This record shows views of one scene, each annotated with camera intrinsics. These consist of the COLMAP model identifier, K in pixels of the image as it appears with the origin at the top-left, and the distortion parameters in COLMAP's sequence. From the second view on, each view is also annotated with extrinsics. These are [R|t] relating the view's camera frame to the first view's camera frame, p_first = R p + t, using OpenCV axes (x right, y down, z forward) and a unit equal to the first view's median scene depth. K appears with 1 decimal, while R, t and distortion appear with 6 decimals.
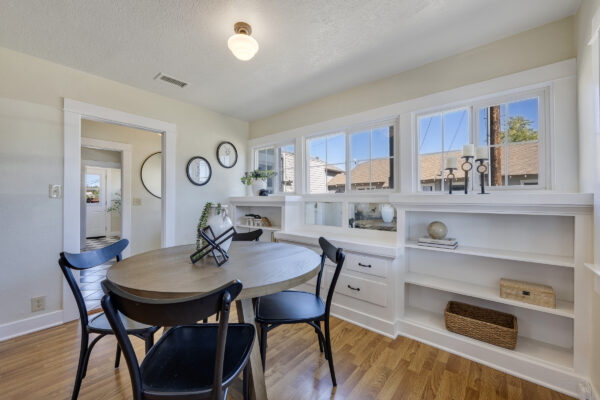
lens RADIAL K [[238.2, 0, 302.9], [0, 238.2, 201.4], [0, 0, 1]] dist [-0.002336, -0.000067]
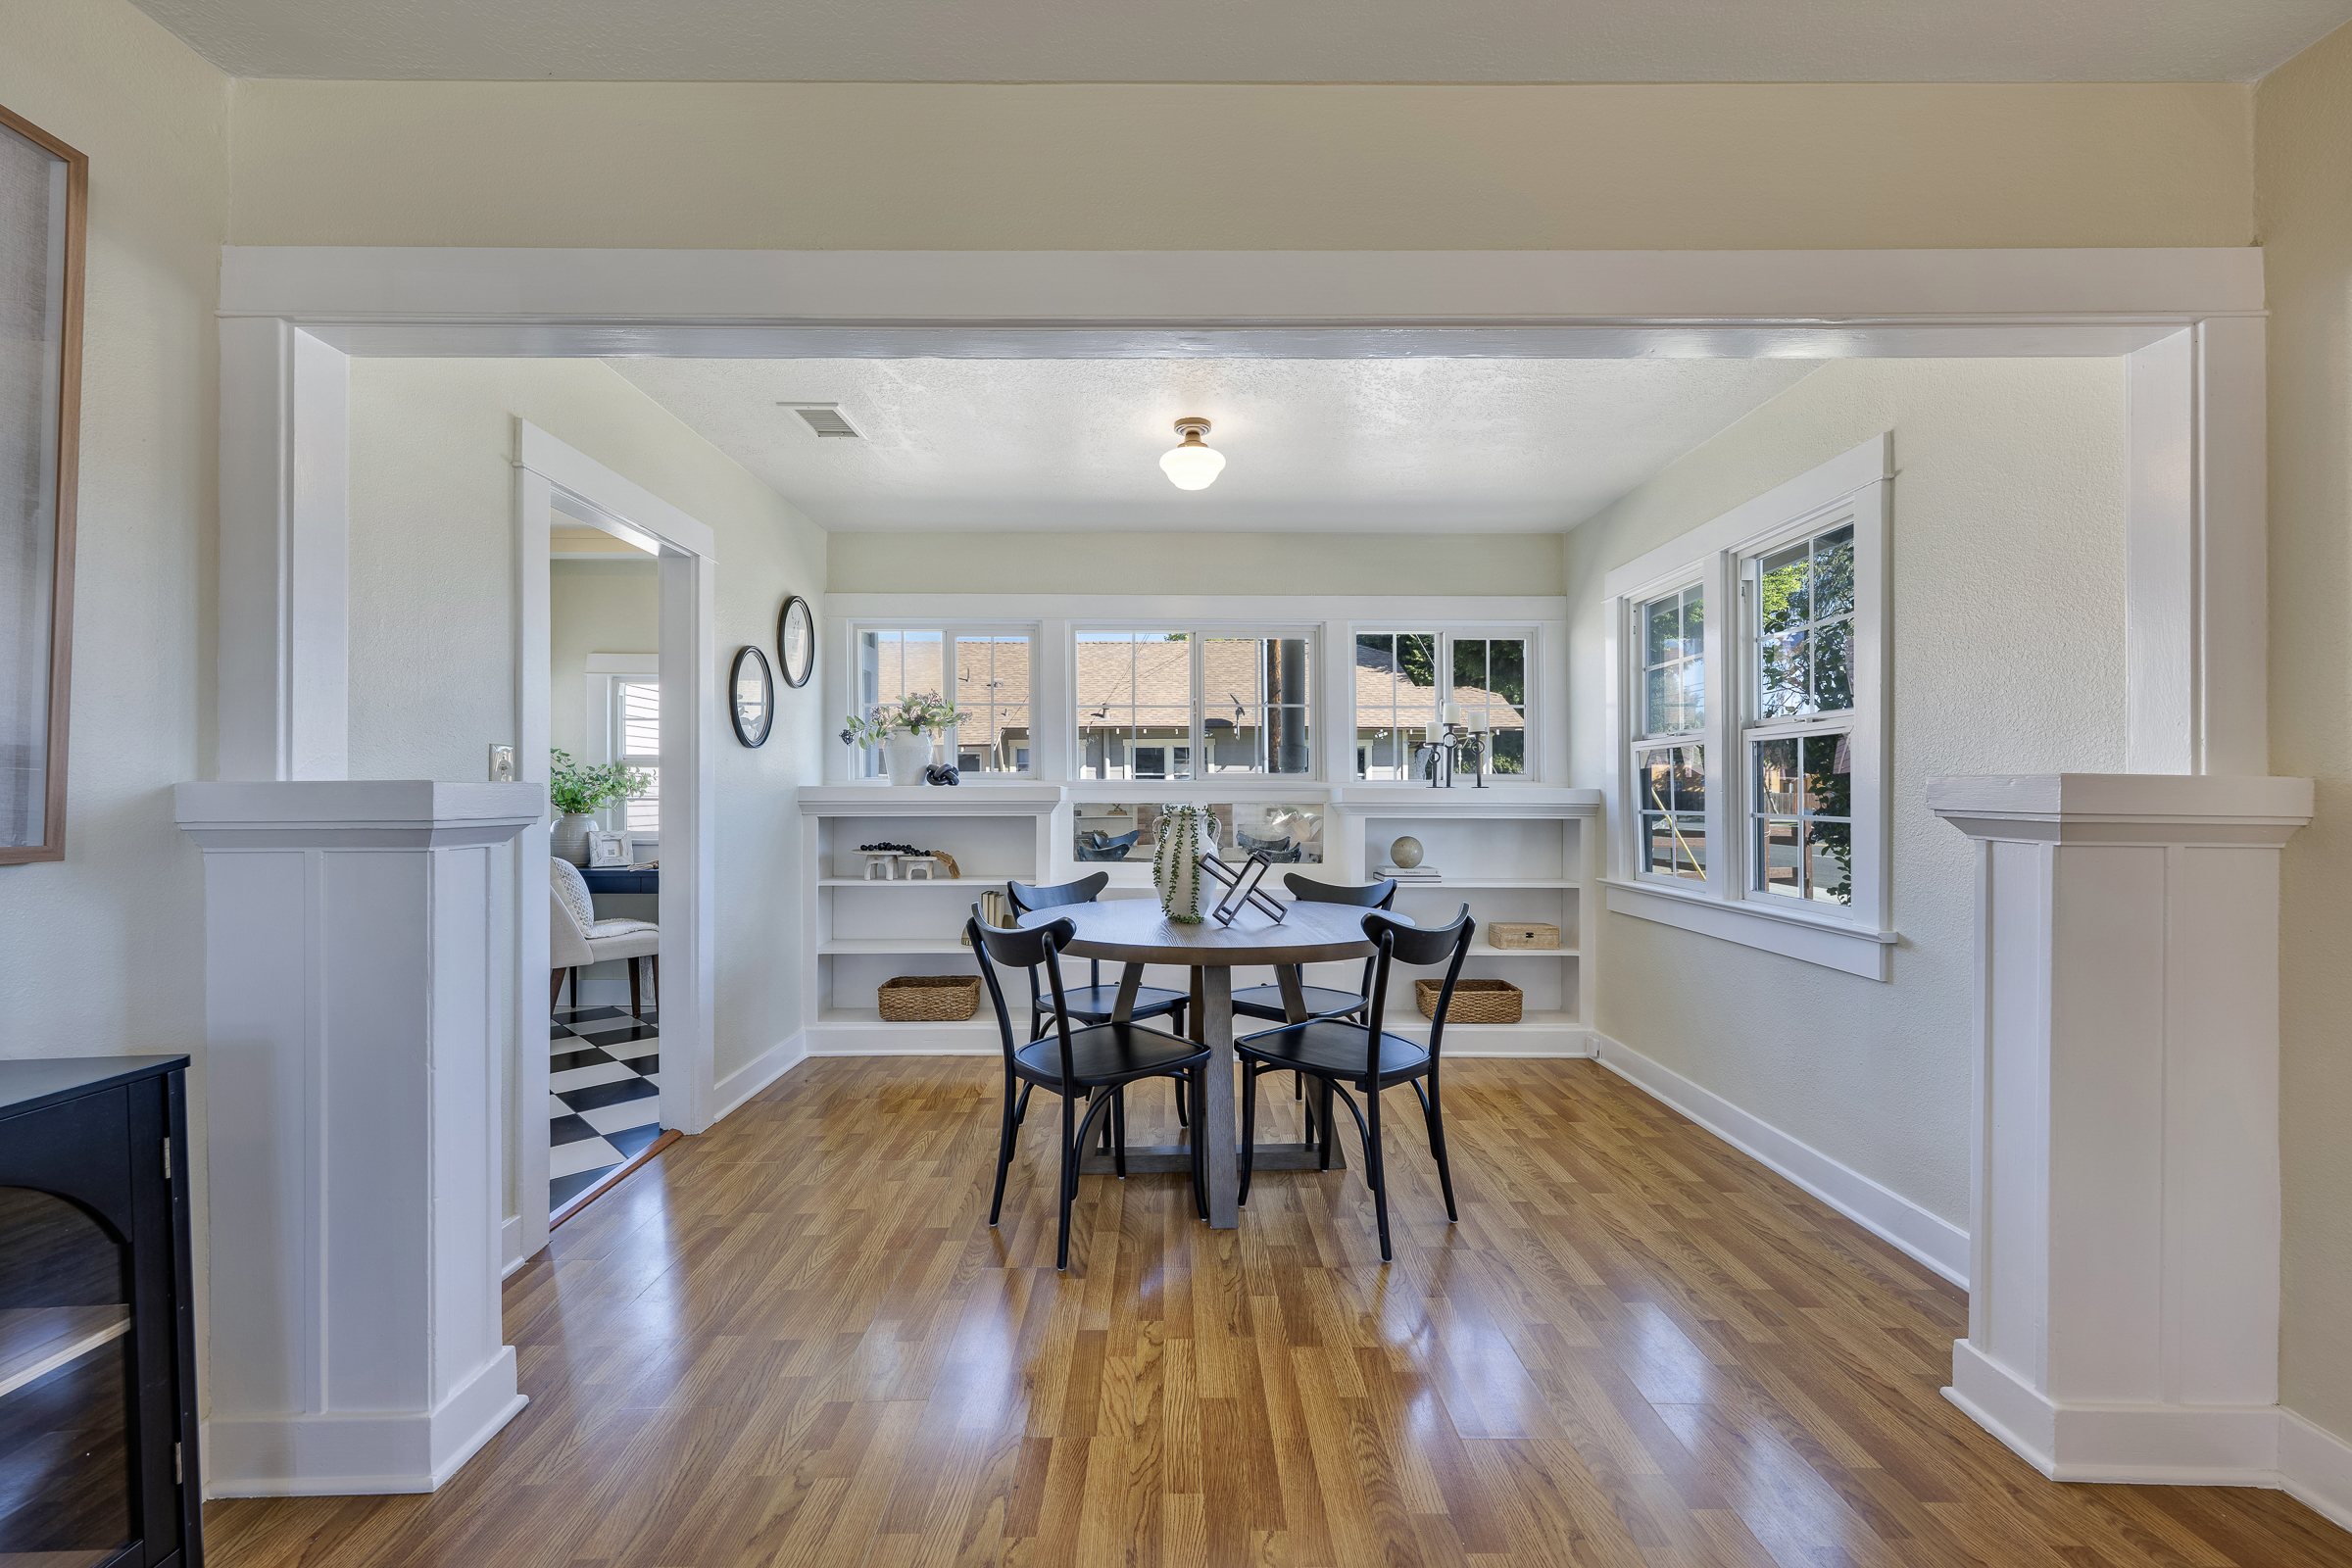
lens RADIAL K [[933.6, 0, 1186.3], [0, 933.6, 790.9], [0, 0, 1]] dist [-0.002336, -0.000067]
pose [[0.761145, 0.000766, 0.648581, -1.009711], [0.003877, 0.999976, -0.005730, -0.008766], [-0.648570, 0.006876, 0.761124, -0.258956]]
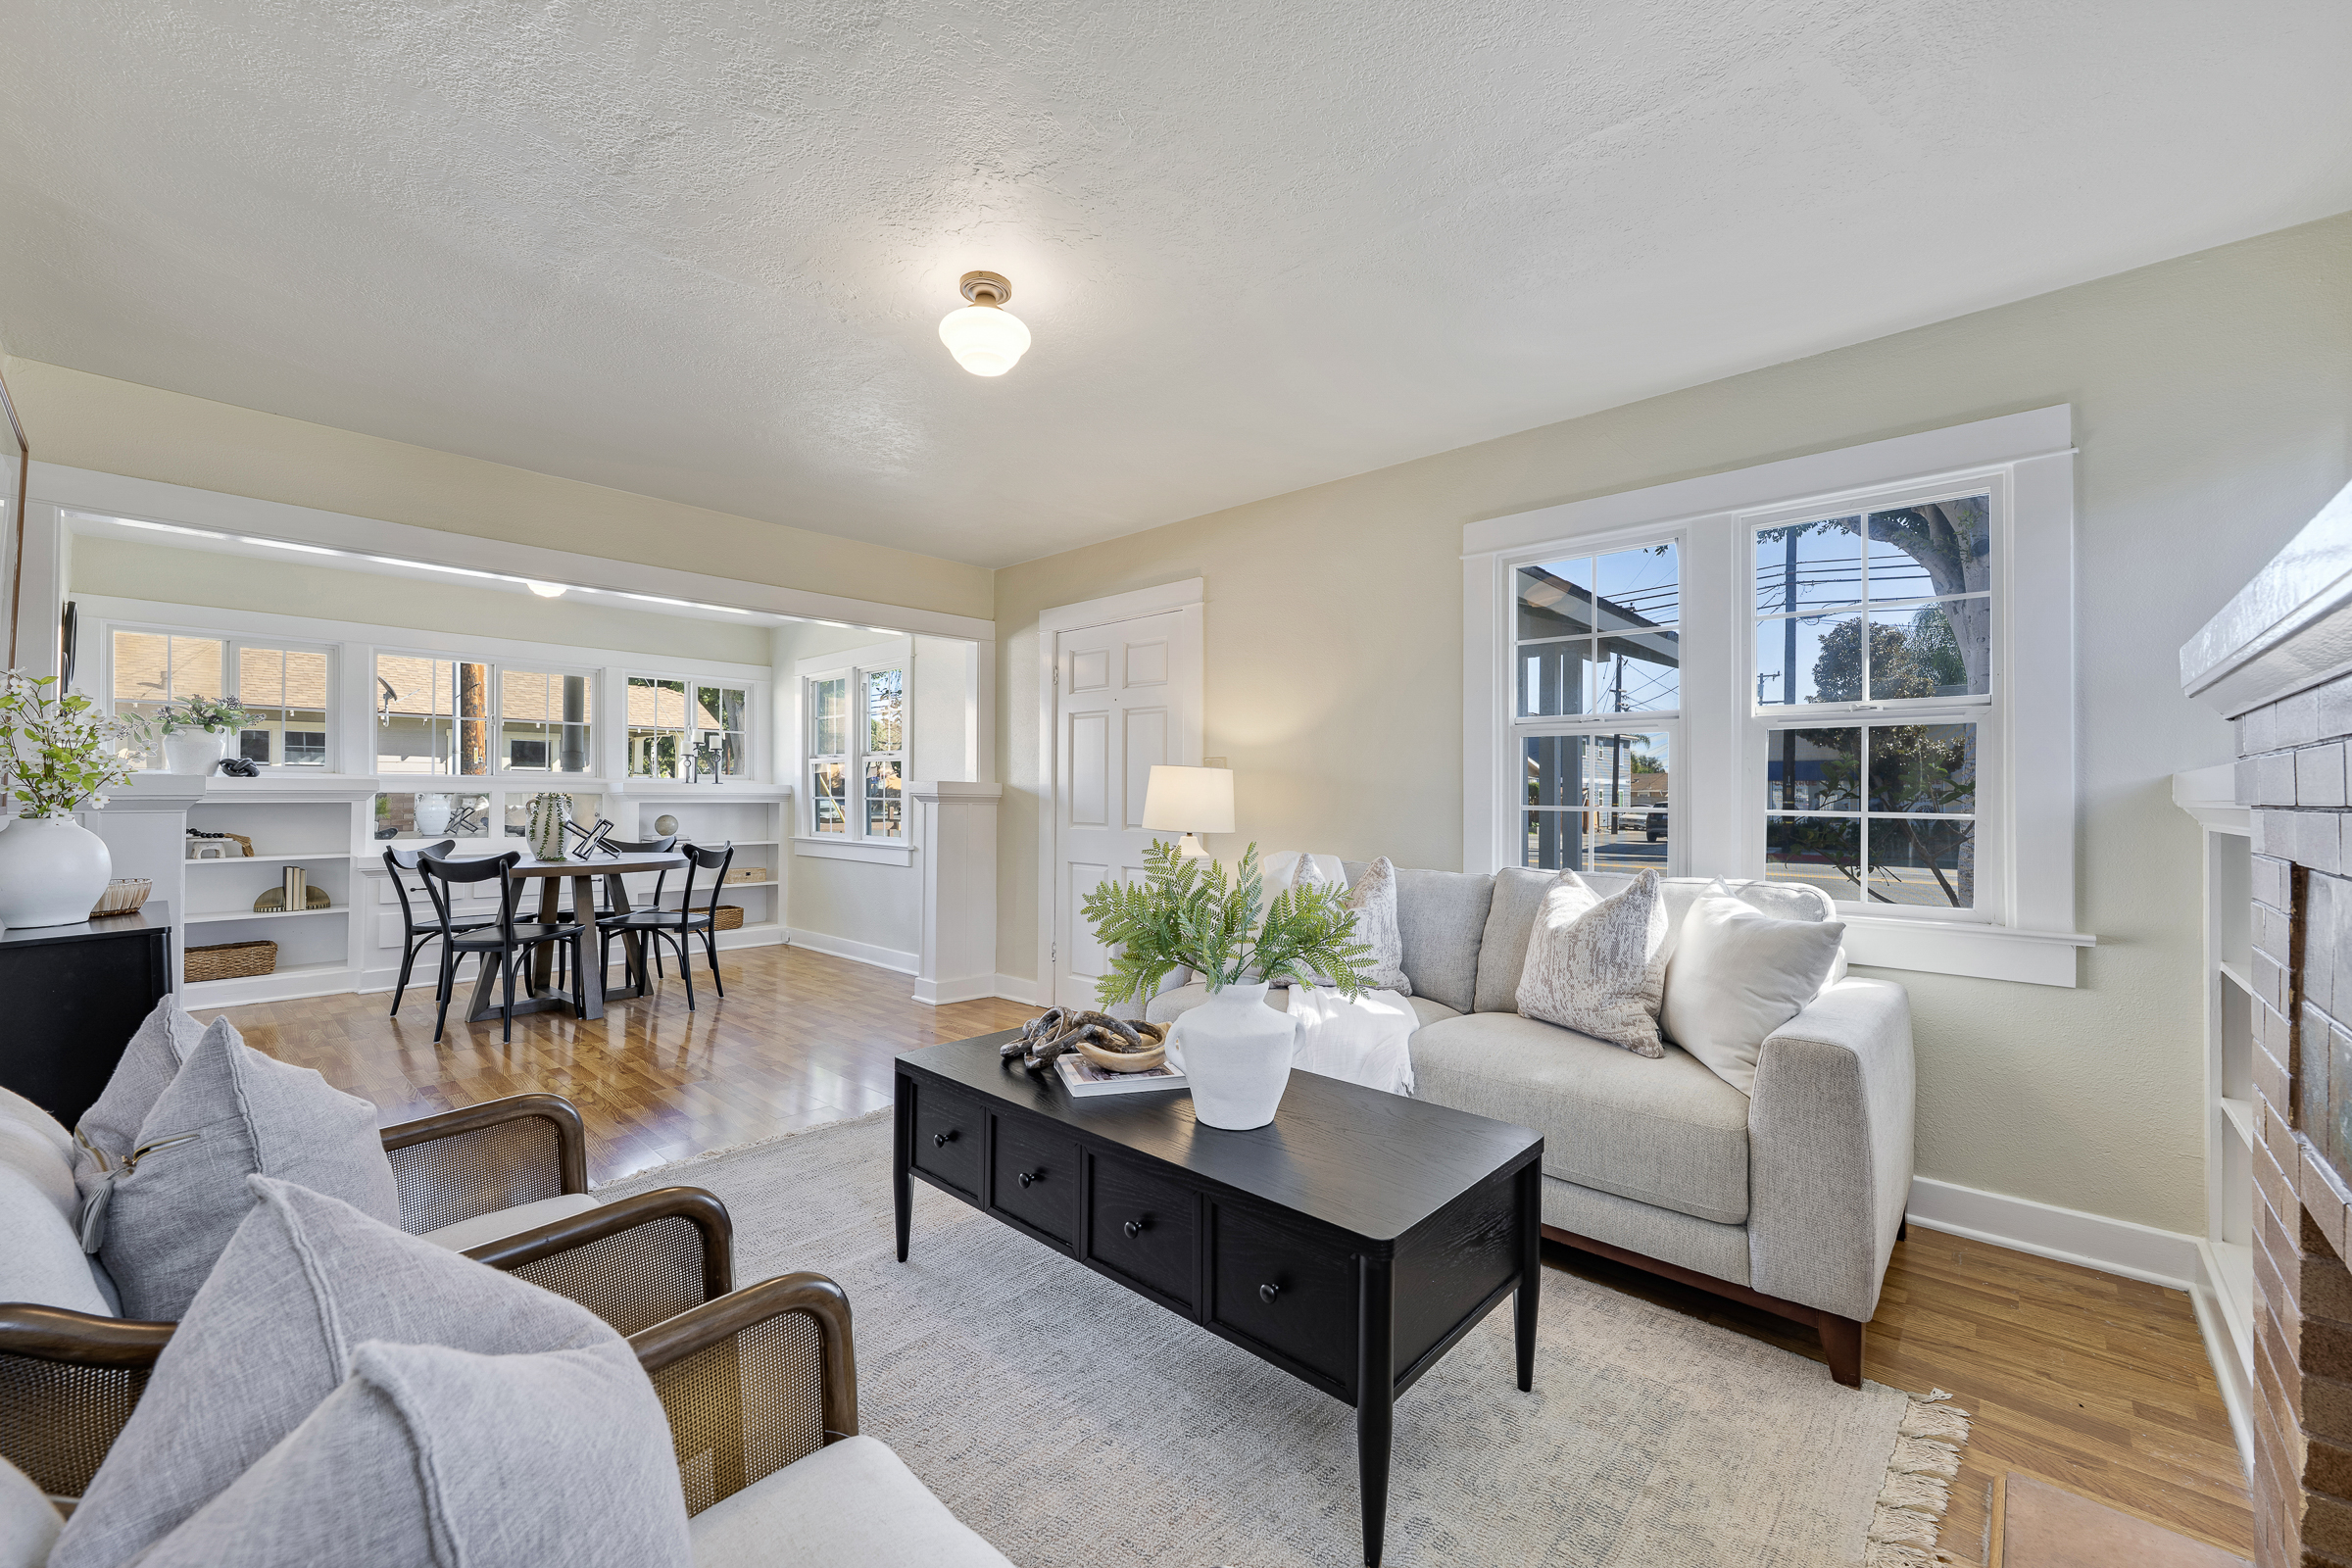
lens RADIAL K [[933.6, 0, 1169.5], [0, 933.6, 794.7], [0, 0, 1]] dist [-0.002336, -0.000067]
pose [[0.053825, -0.004159, 0.998542, -2.164183], [-0.000860, 0.999991, 0.004212, -0.001132], [-0.998550, -0.001085, 0.053821, -0.783498]]
